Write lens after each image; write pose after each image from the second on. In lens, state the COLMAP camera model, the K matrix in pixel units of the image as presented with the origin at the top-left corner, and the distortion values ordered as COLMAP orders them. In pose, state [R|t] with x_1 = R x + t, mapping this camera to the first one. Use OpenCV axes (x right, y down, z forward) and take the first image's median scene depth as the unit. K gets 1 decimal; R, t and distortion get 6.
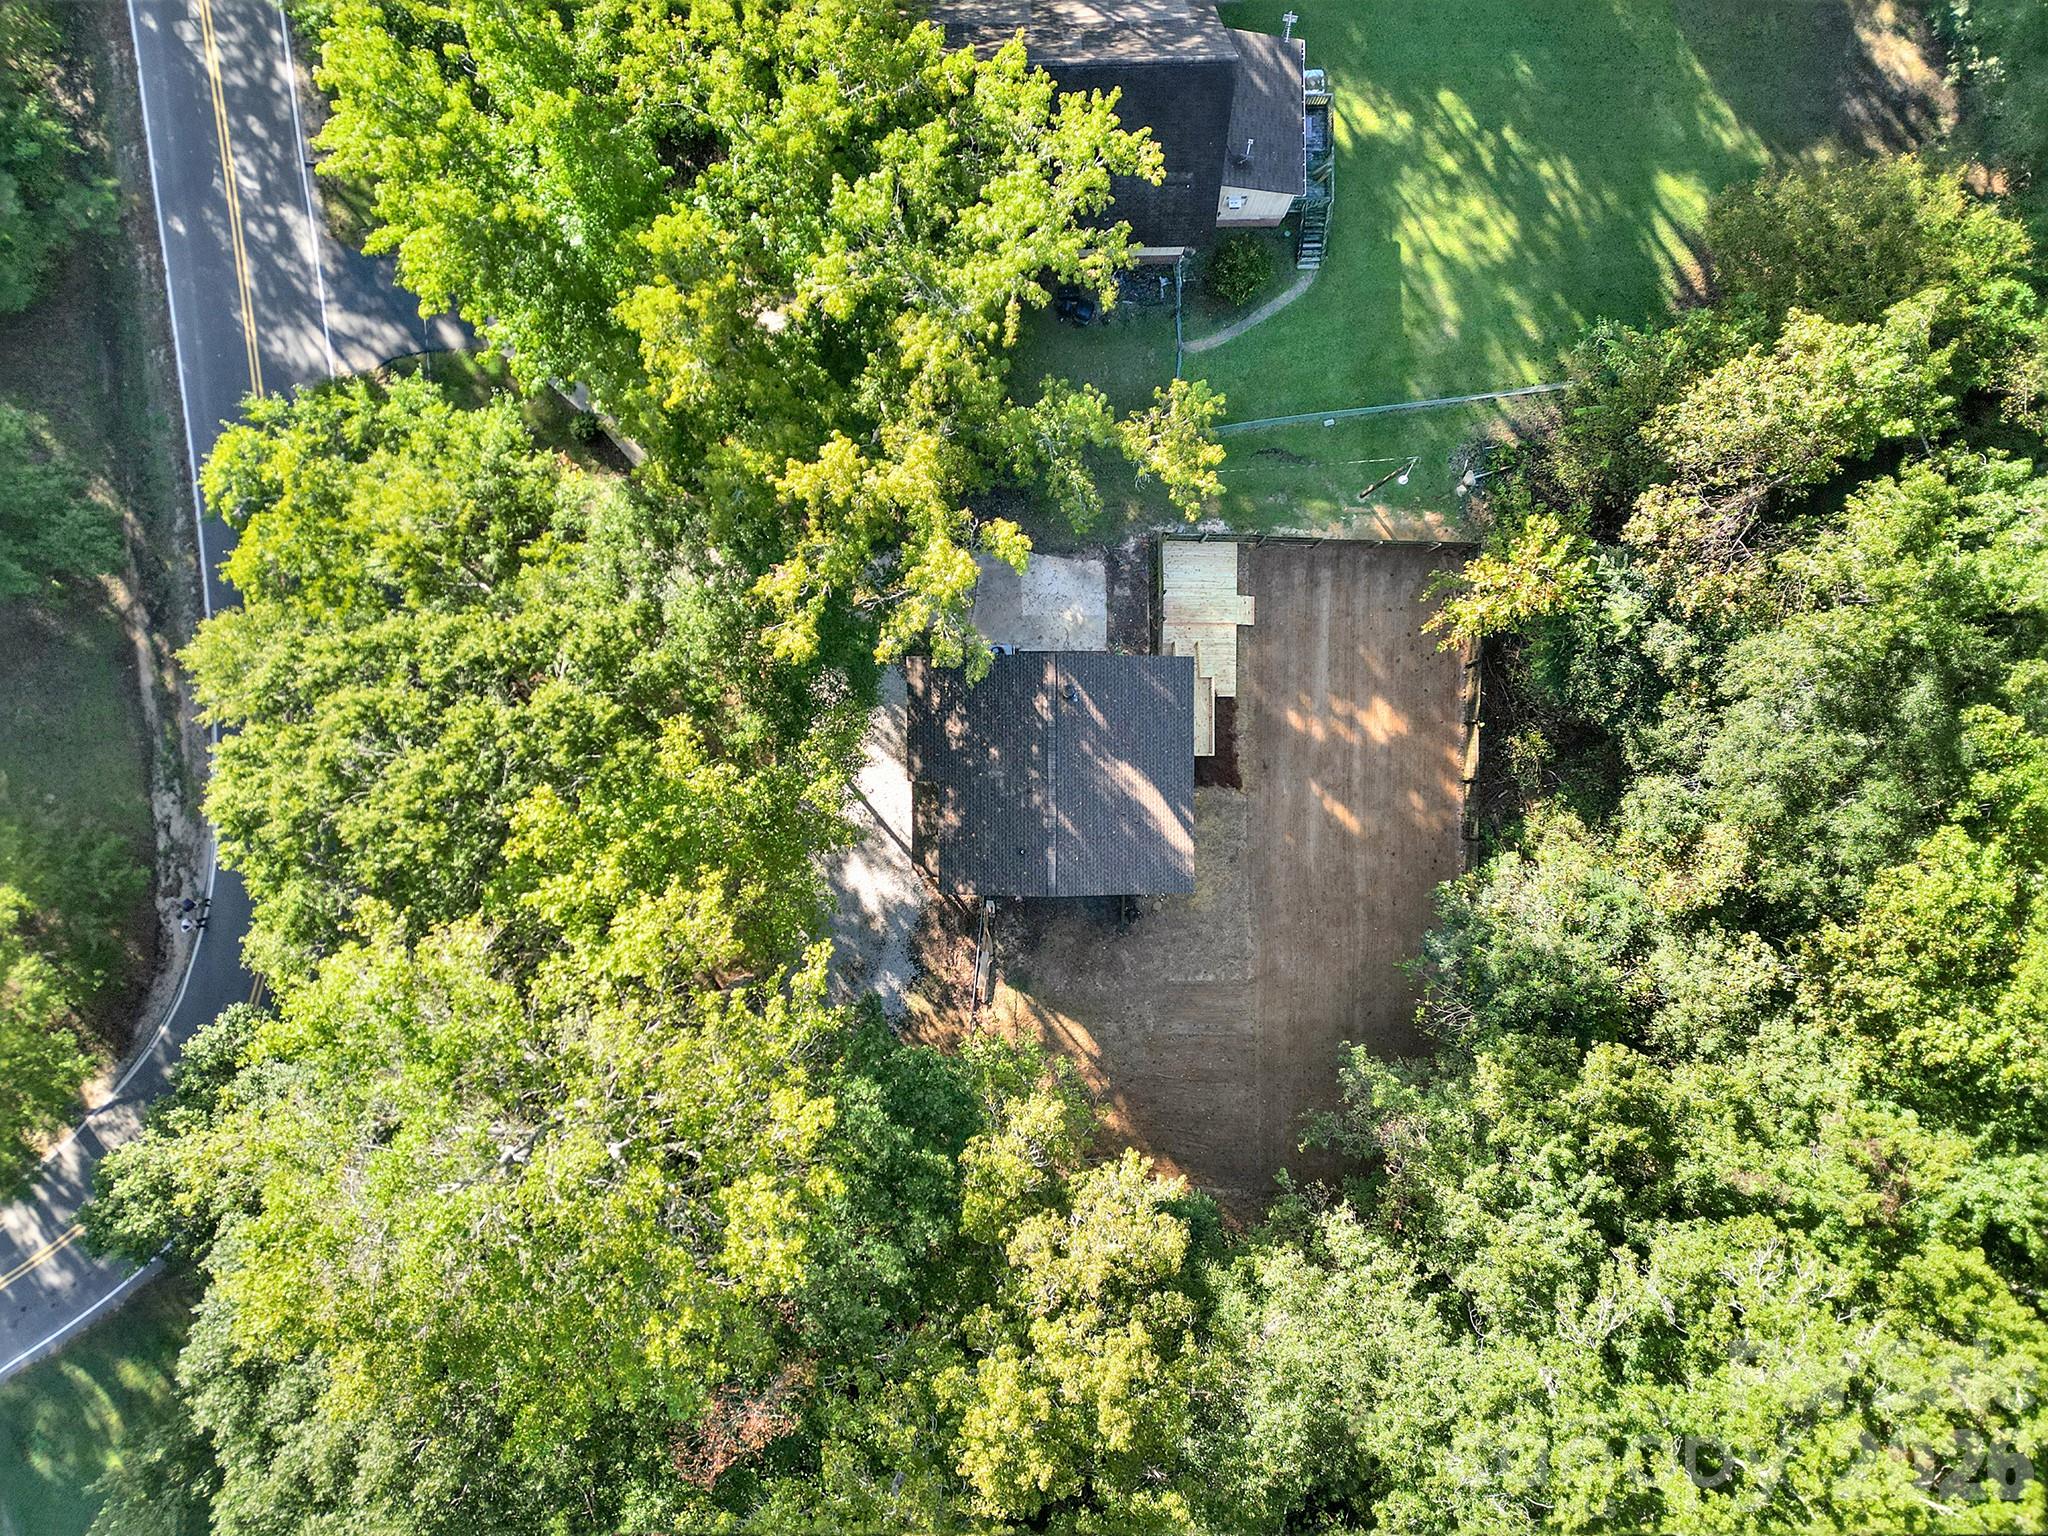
lens RADIAL K [[1434.7, 0, 1024.0], [0, 1434.7, 768.0], [0, 0, 1]] dist [0.074942, -0.094904]
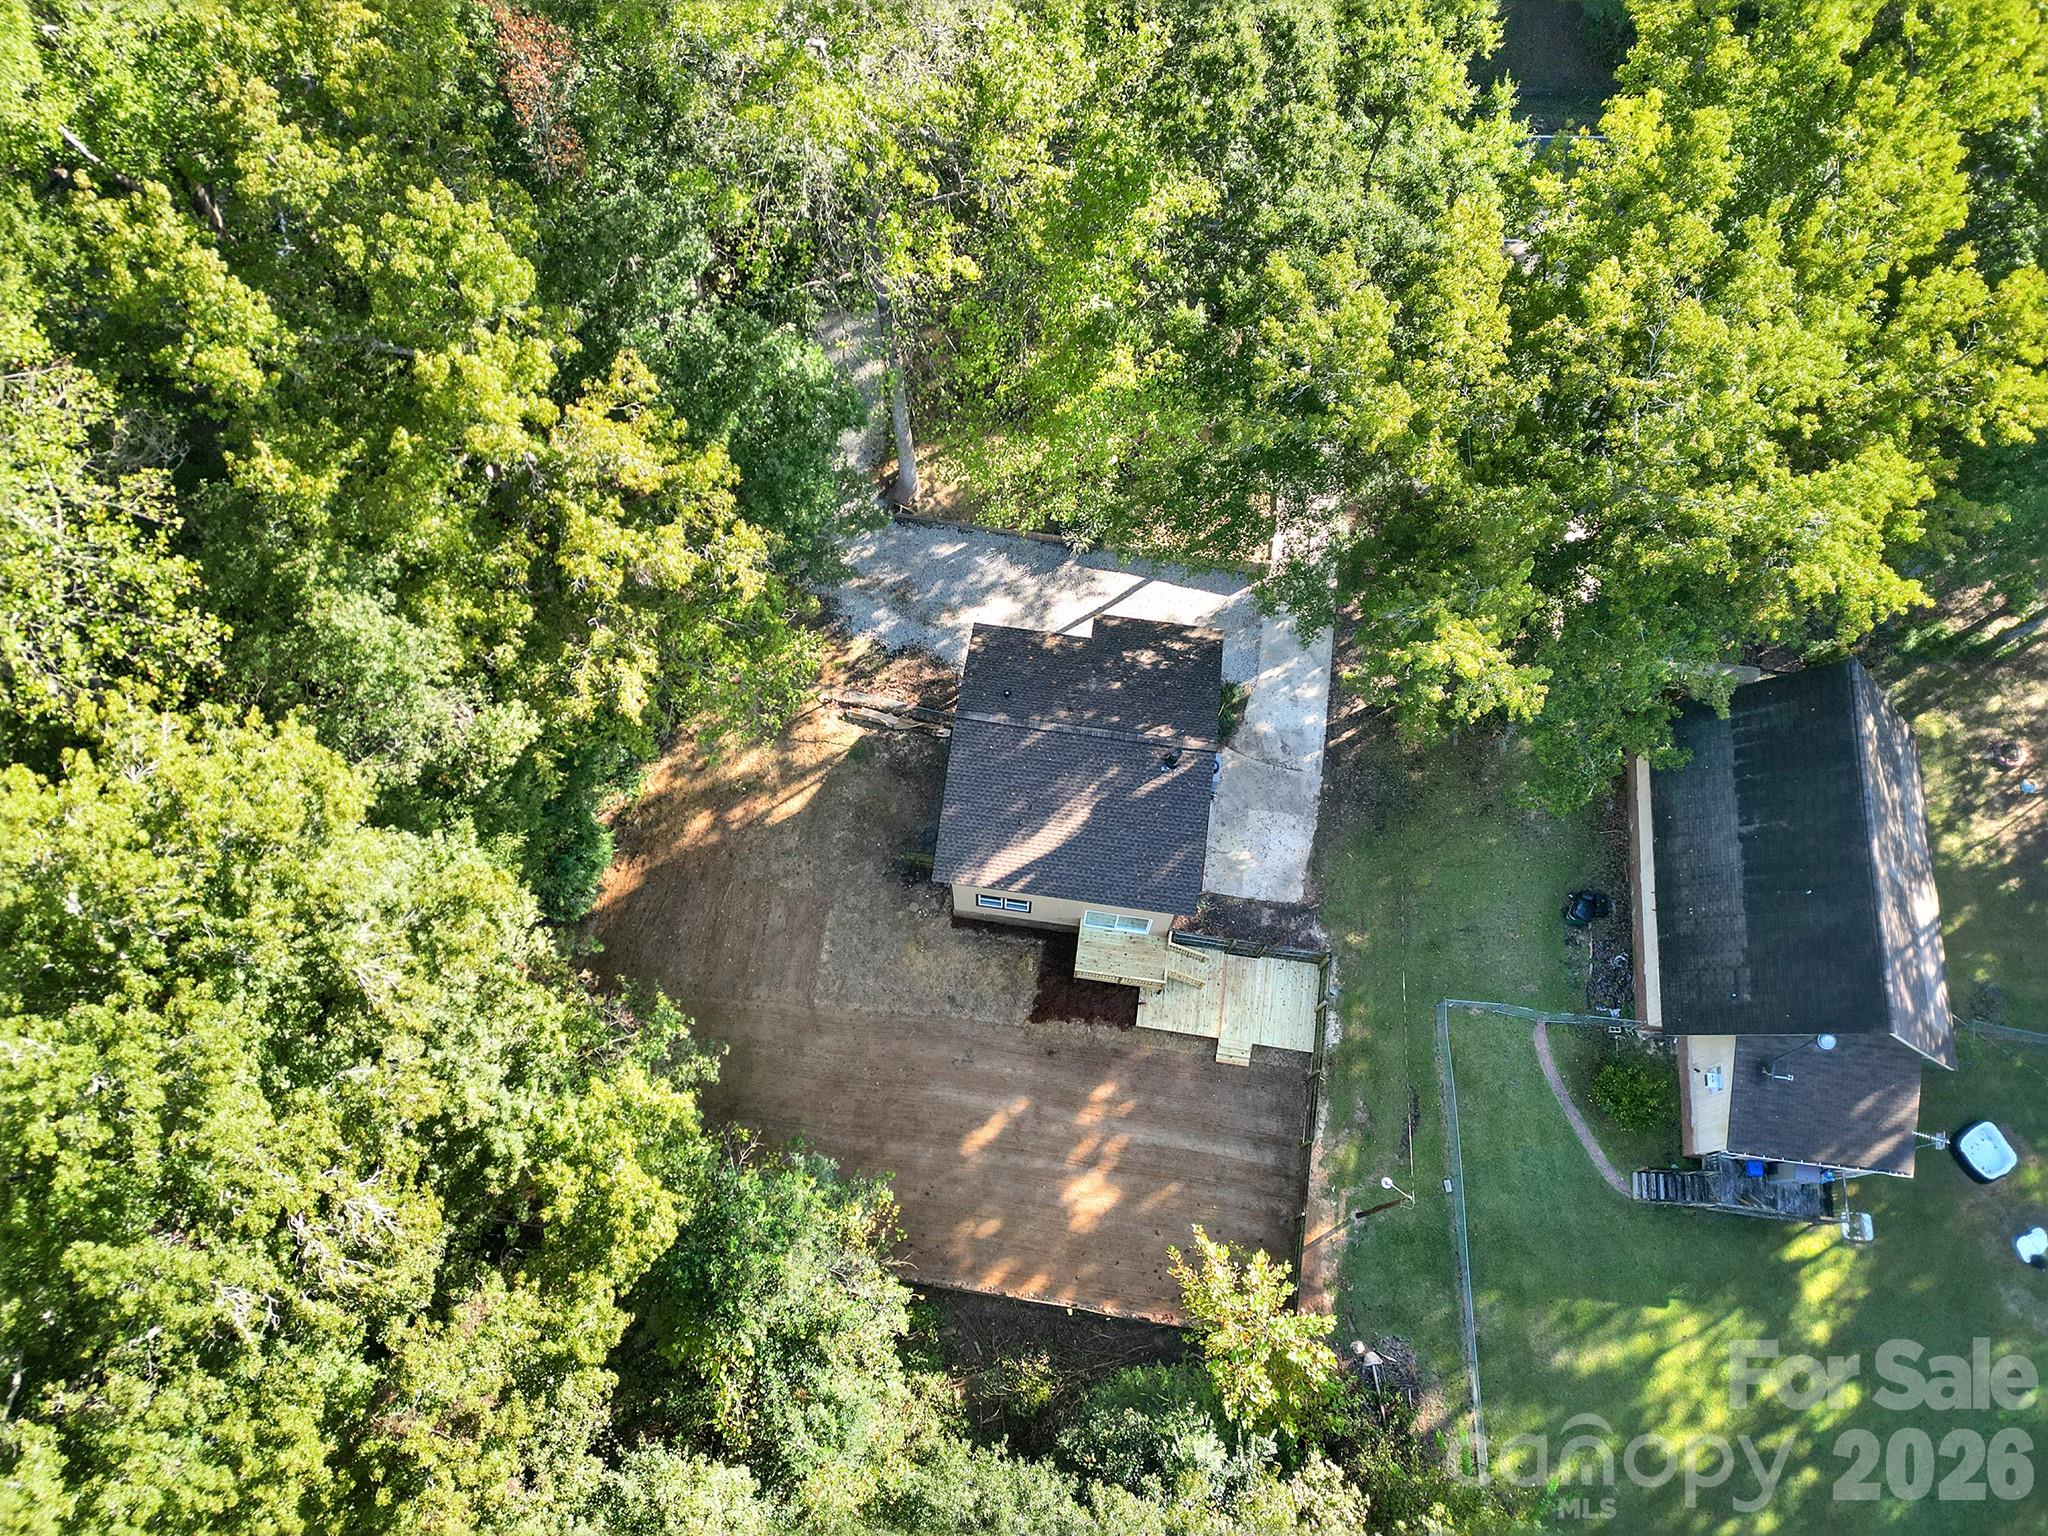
lens RADIAL K [[1434.7, 0, 1024.0], [0, 1434.7, 768.0], [0, 0, 1]] dist [0.074942, -0.094904]
pose [[-0.138883, 0.911578, -0.386958, 0.352429], [-0.990222, -0.132996, 0.042096, 0.001796], [-0.013090, 0.389021, 0.921136, 0.136432]]
